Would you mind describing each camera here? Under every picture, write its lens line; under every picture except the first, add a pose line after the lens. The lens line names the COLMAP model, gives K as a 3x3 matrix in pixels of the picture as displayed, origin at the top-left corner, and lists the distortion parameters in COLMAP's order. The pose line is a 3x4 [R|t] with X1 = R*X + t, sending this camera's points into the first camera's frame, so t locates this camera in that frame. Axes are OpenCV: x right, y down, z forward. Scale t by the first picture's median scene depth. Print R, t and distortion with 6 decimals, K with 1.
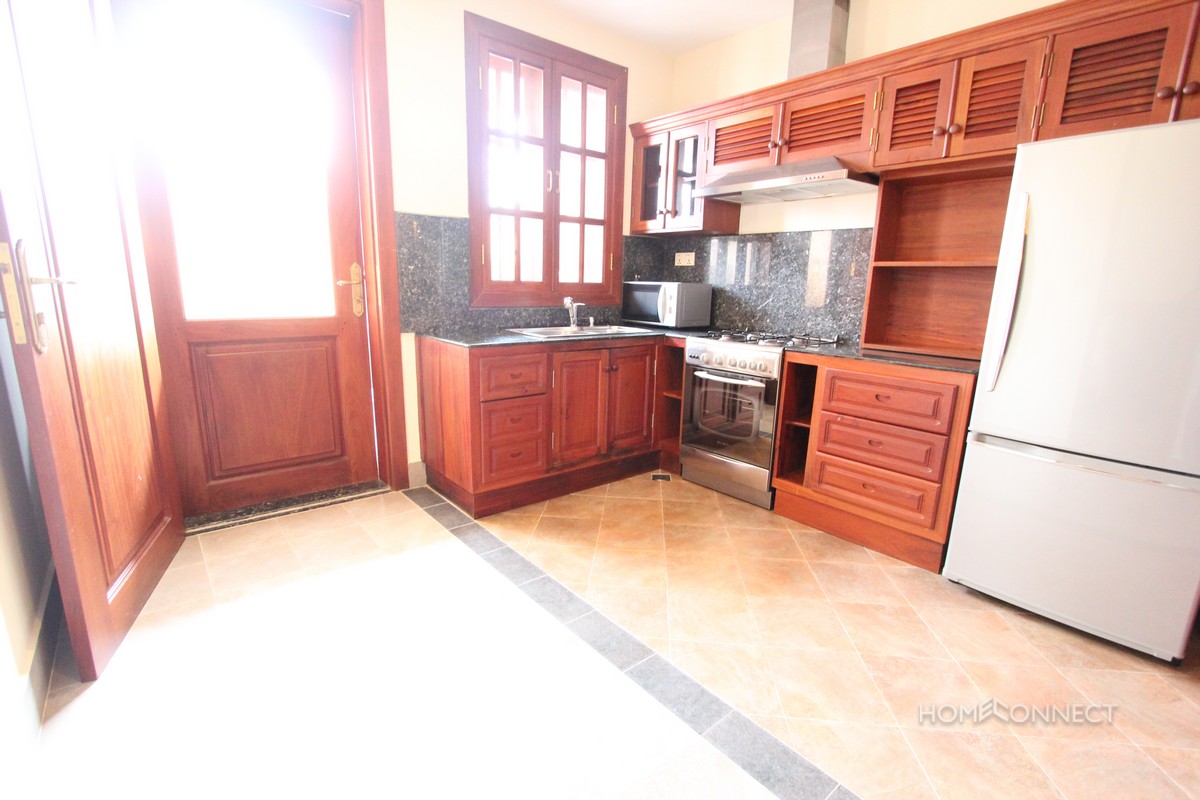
lens RADIAL K [[548.9, 0, 600.0], [0, 548.9, 400.0], [0, 0, 1]] dist [-0.000180, -0.000037]
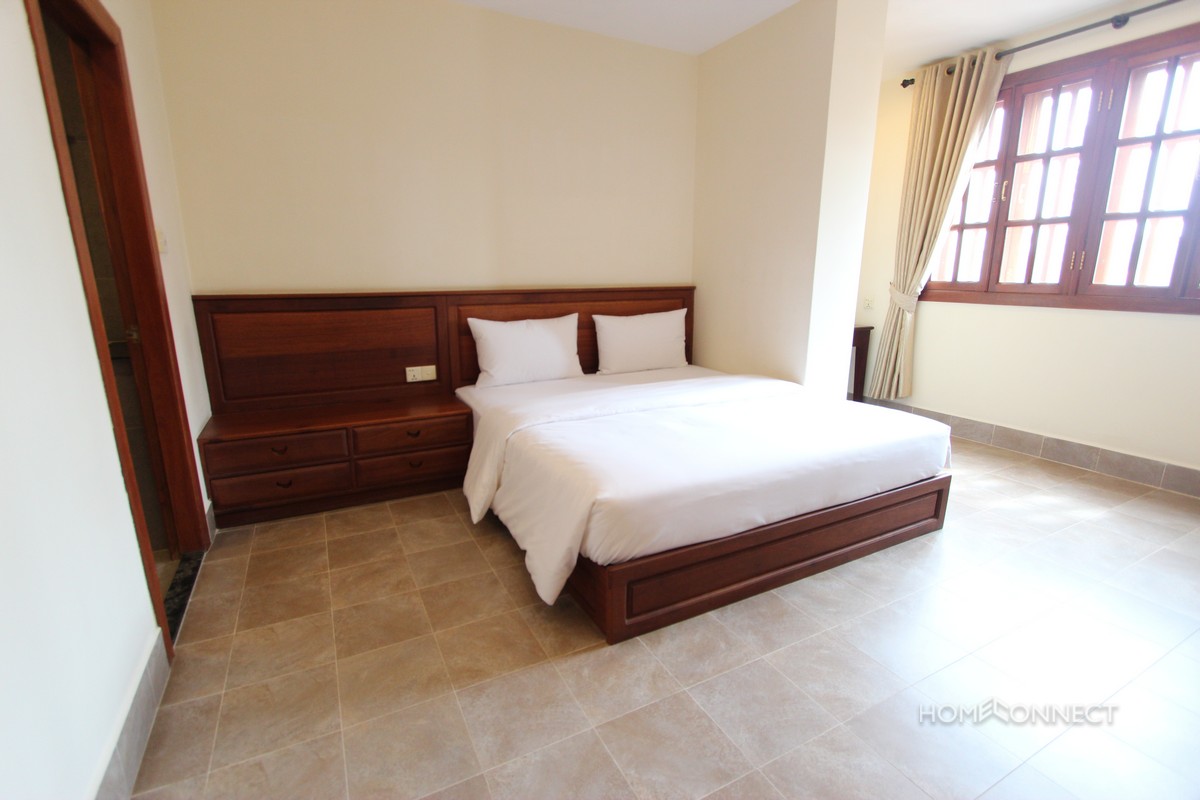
lens RADIAL K [[548.9, 0, 600.0], [0, 548.9, 400.0], [0, 0, 1]] dist [-0.000180, -0.000037]
pose [[-0.206977, 0.187144, -0.960280, 1.188039], [-0.221573, 0.947064, 0.232326, -0.070381], [0.952925, 0.260858, -0.154555, 0.472501]]
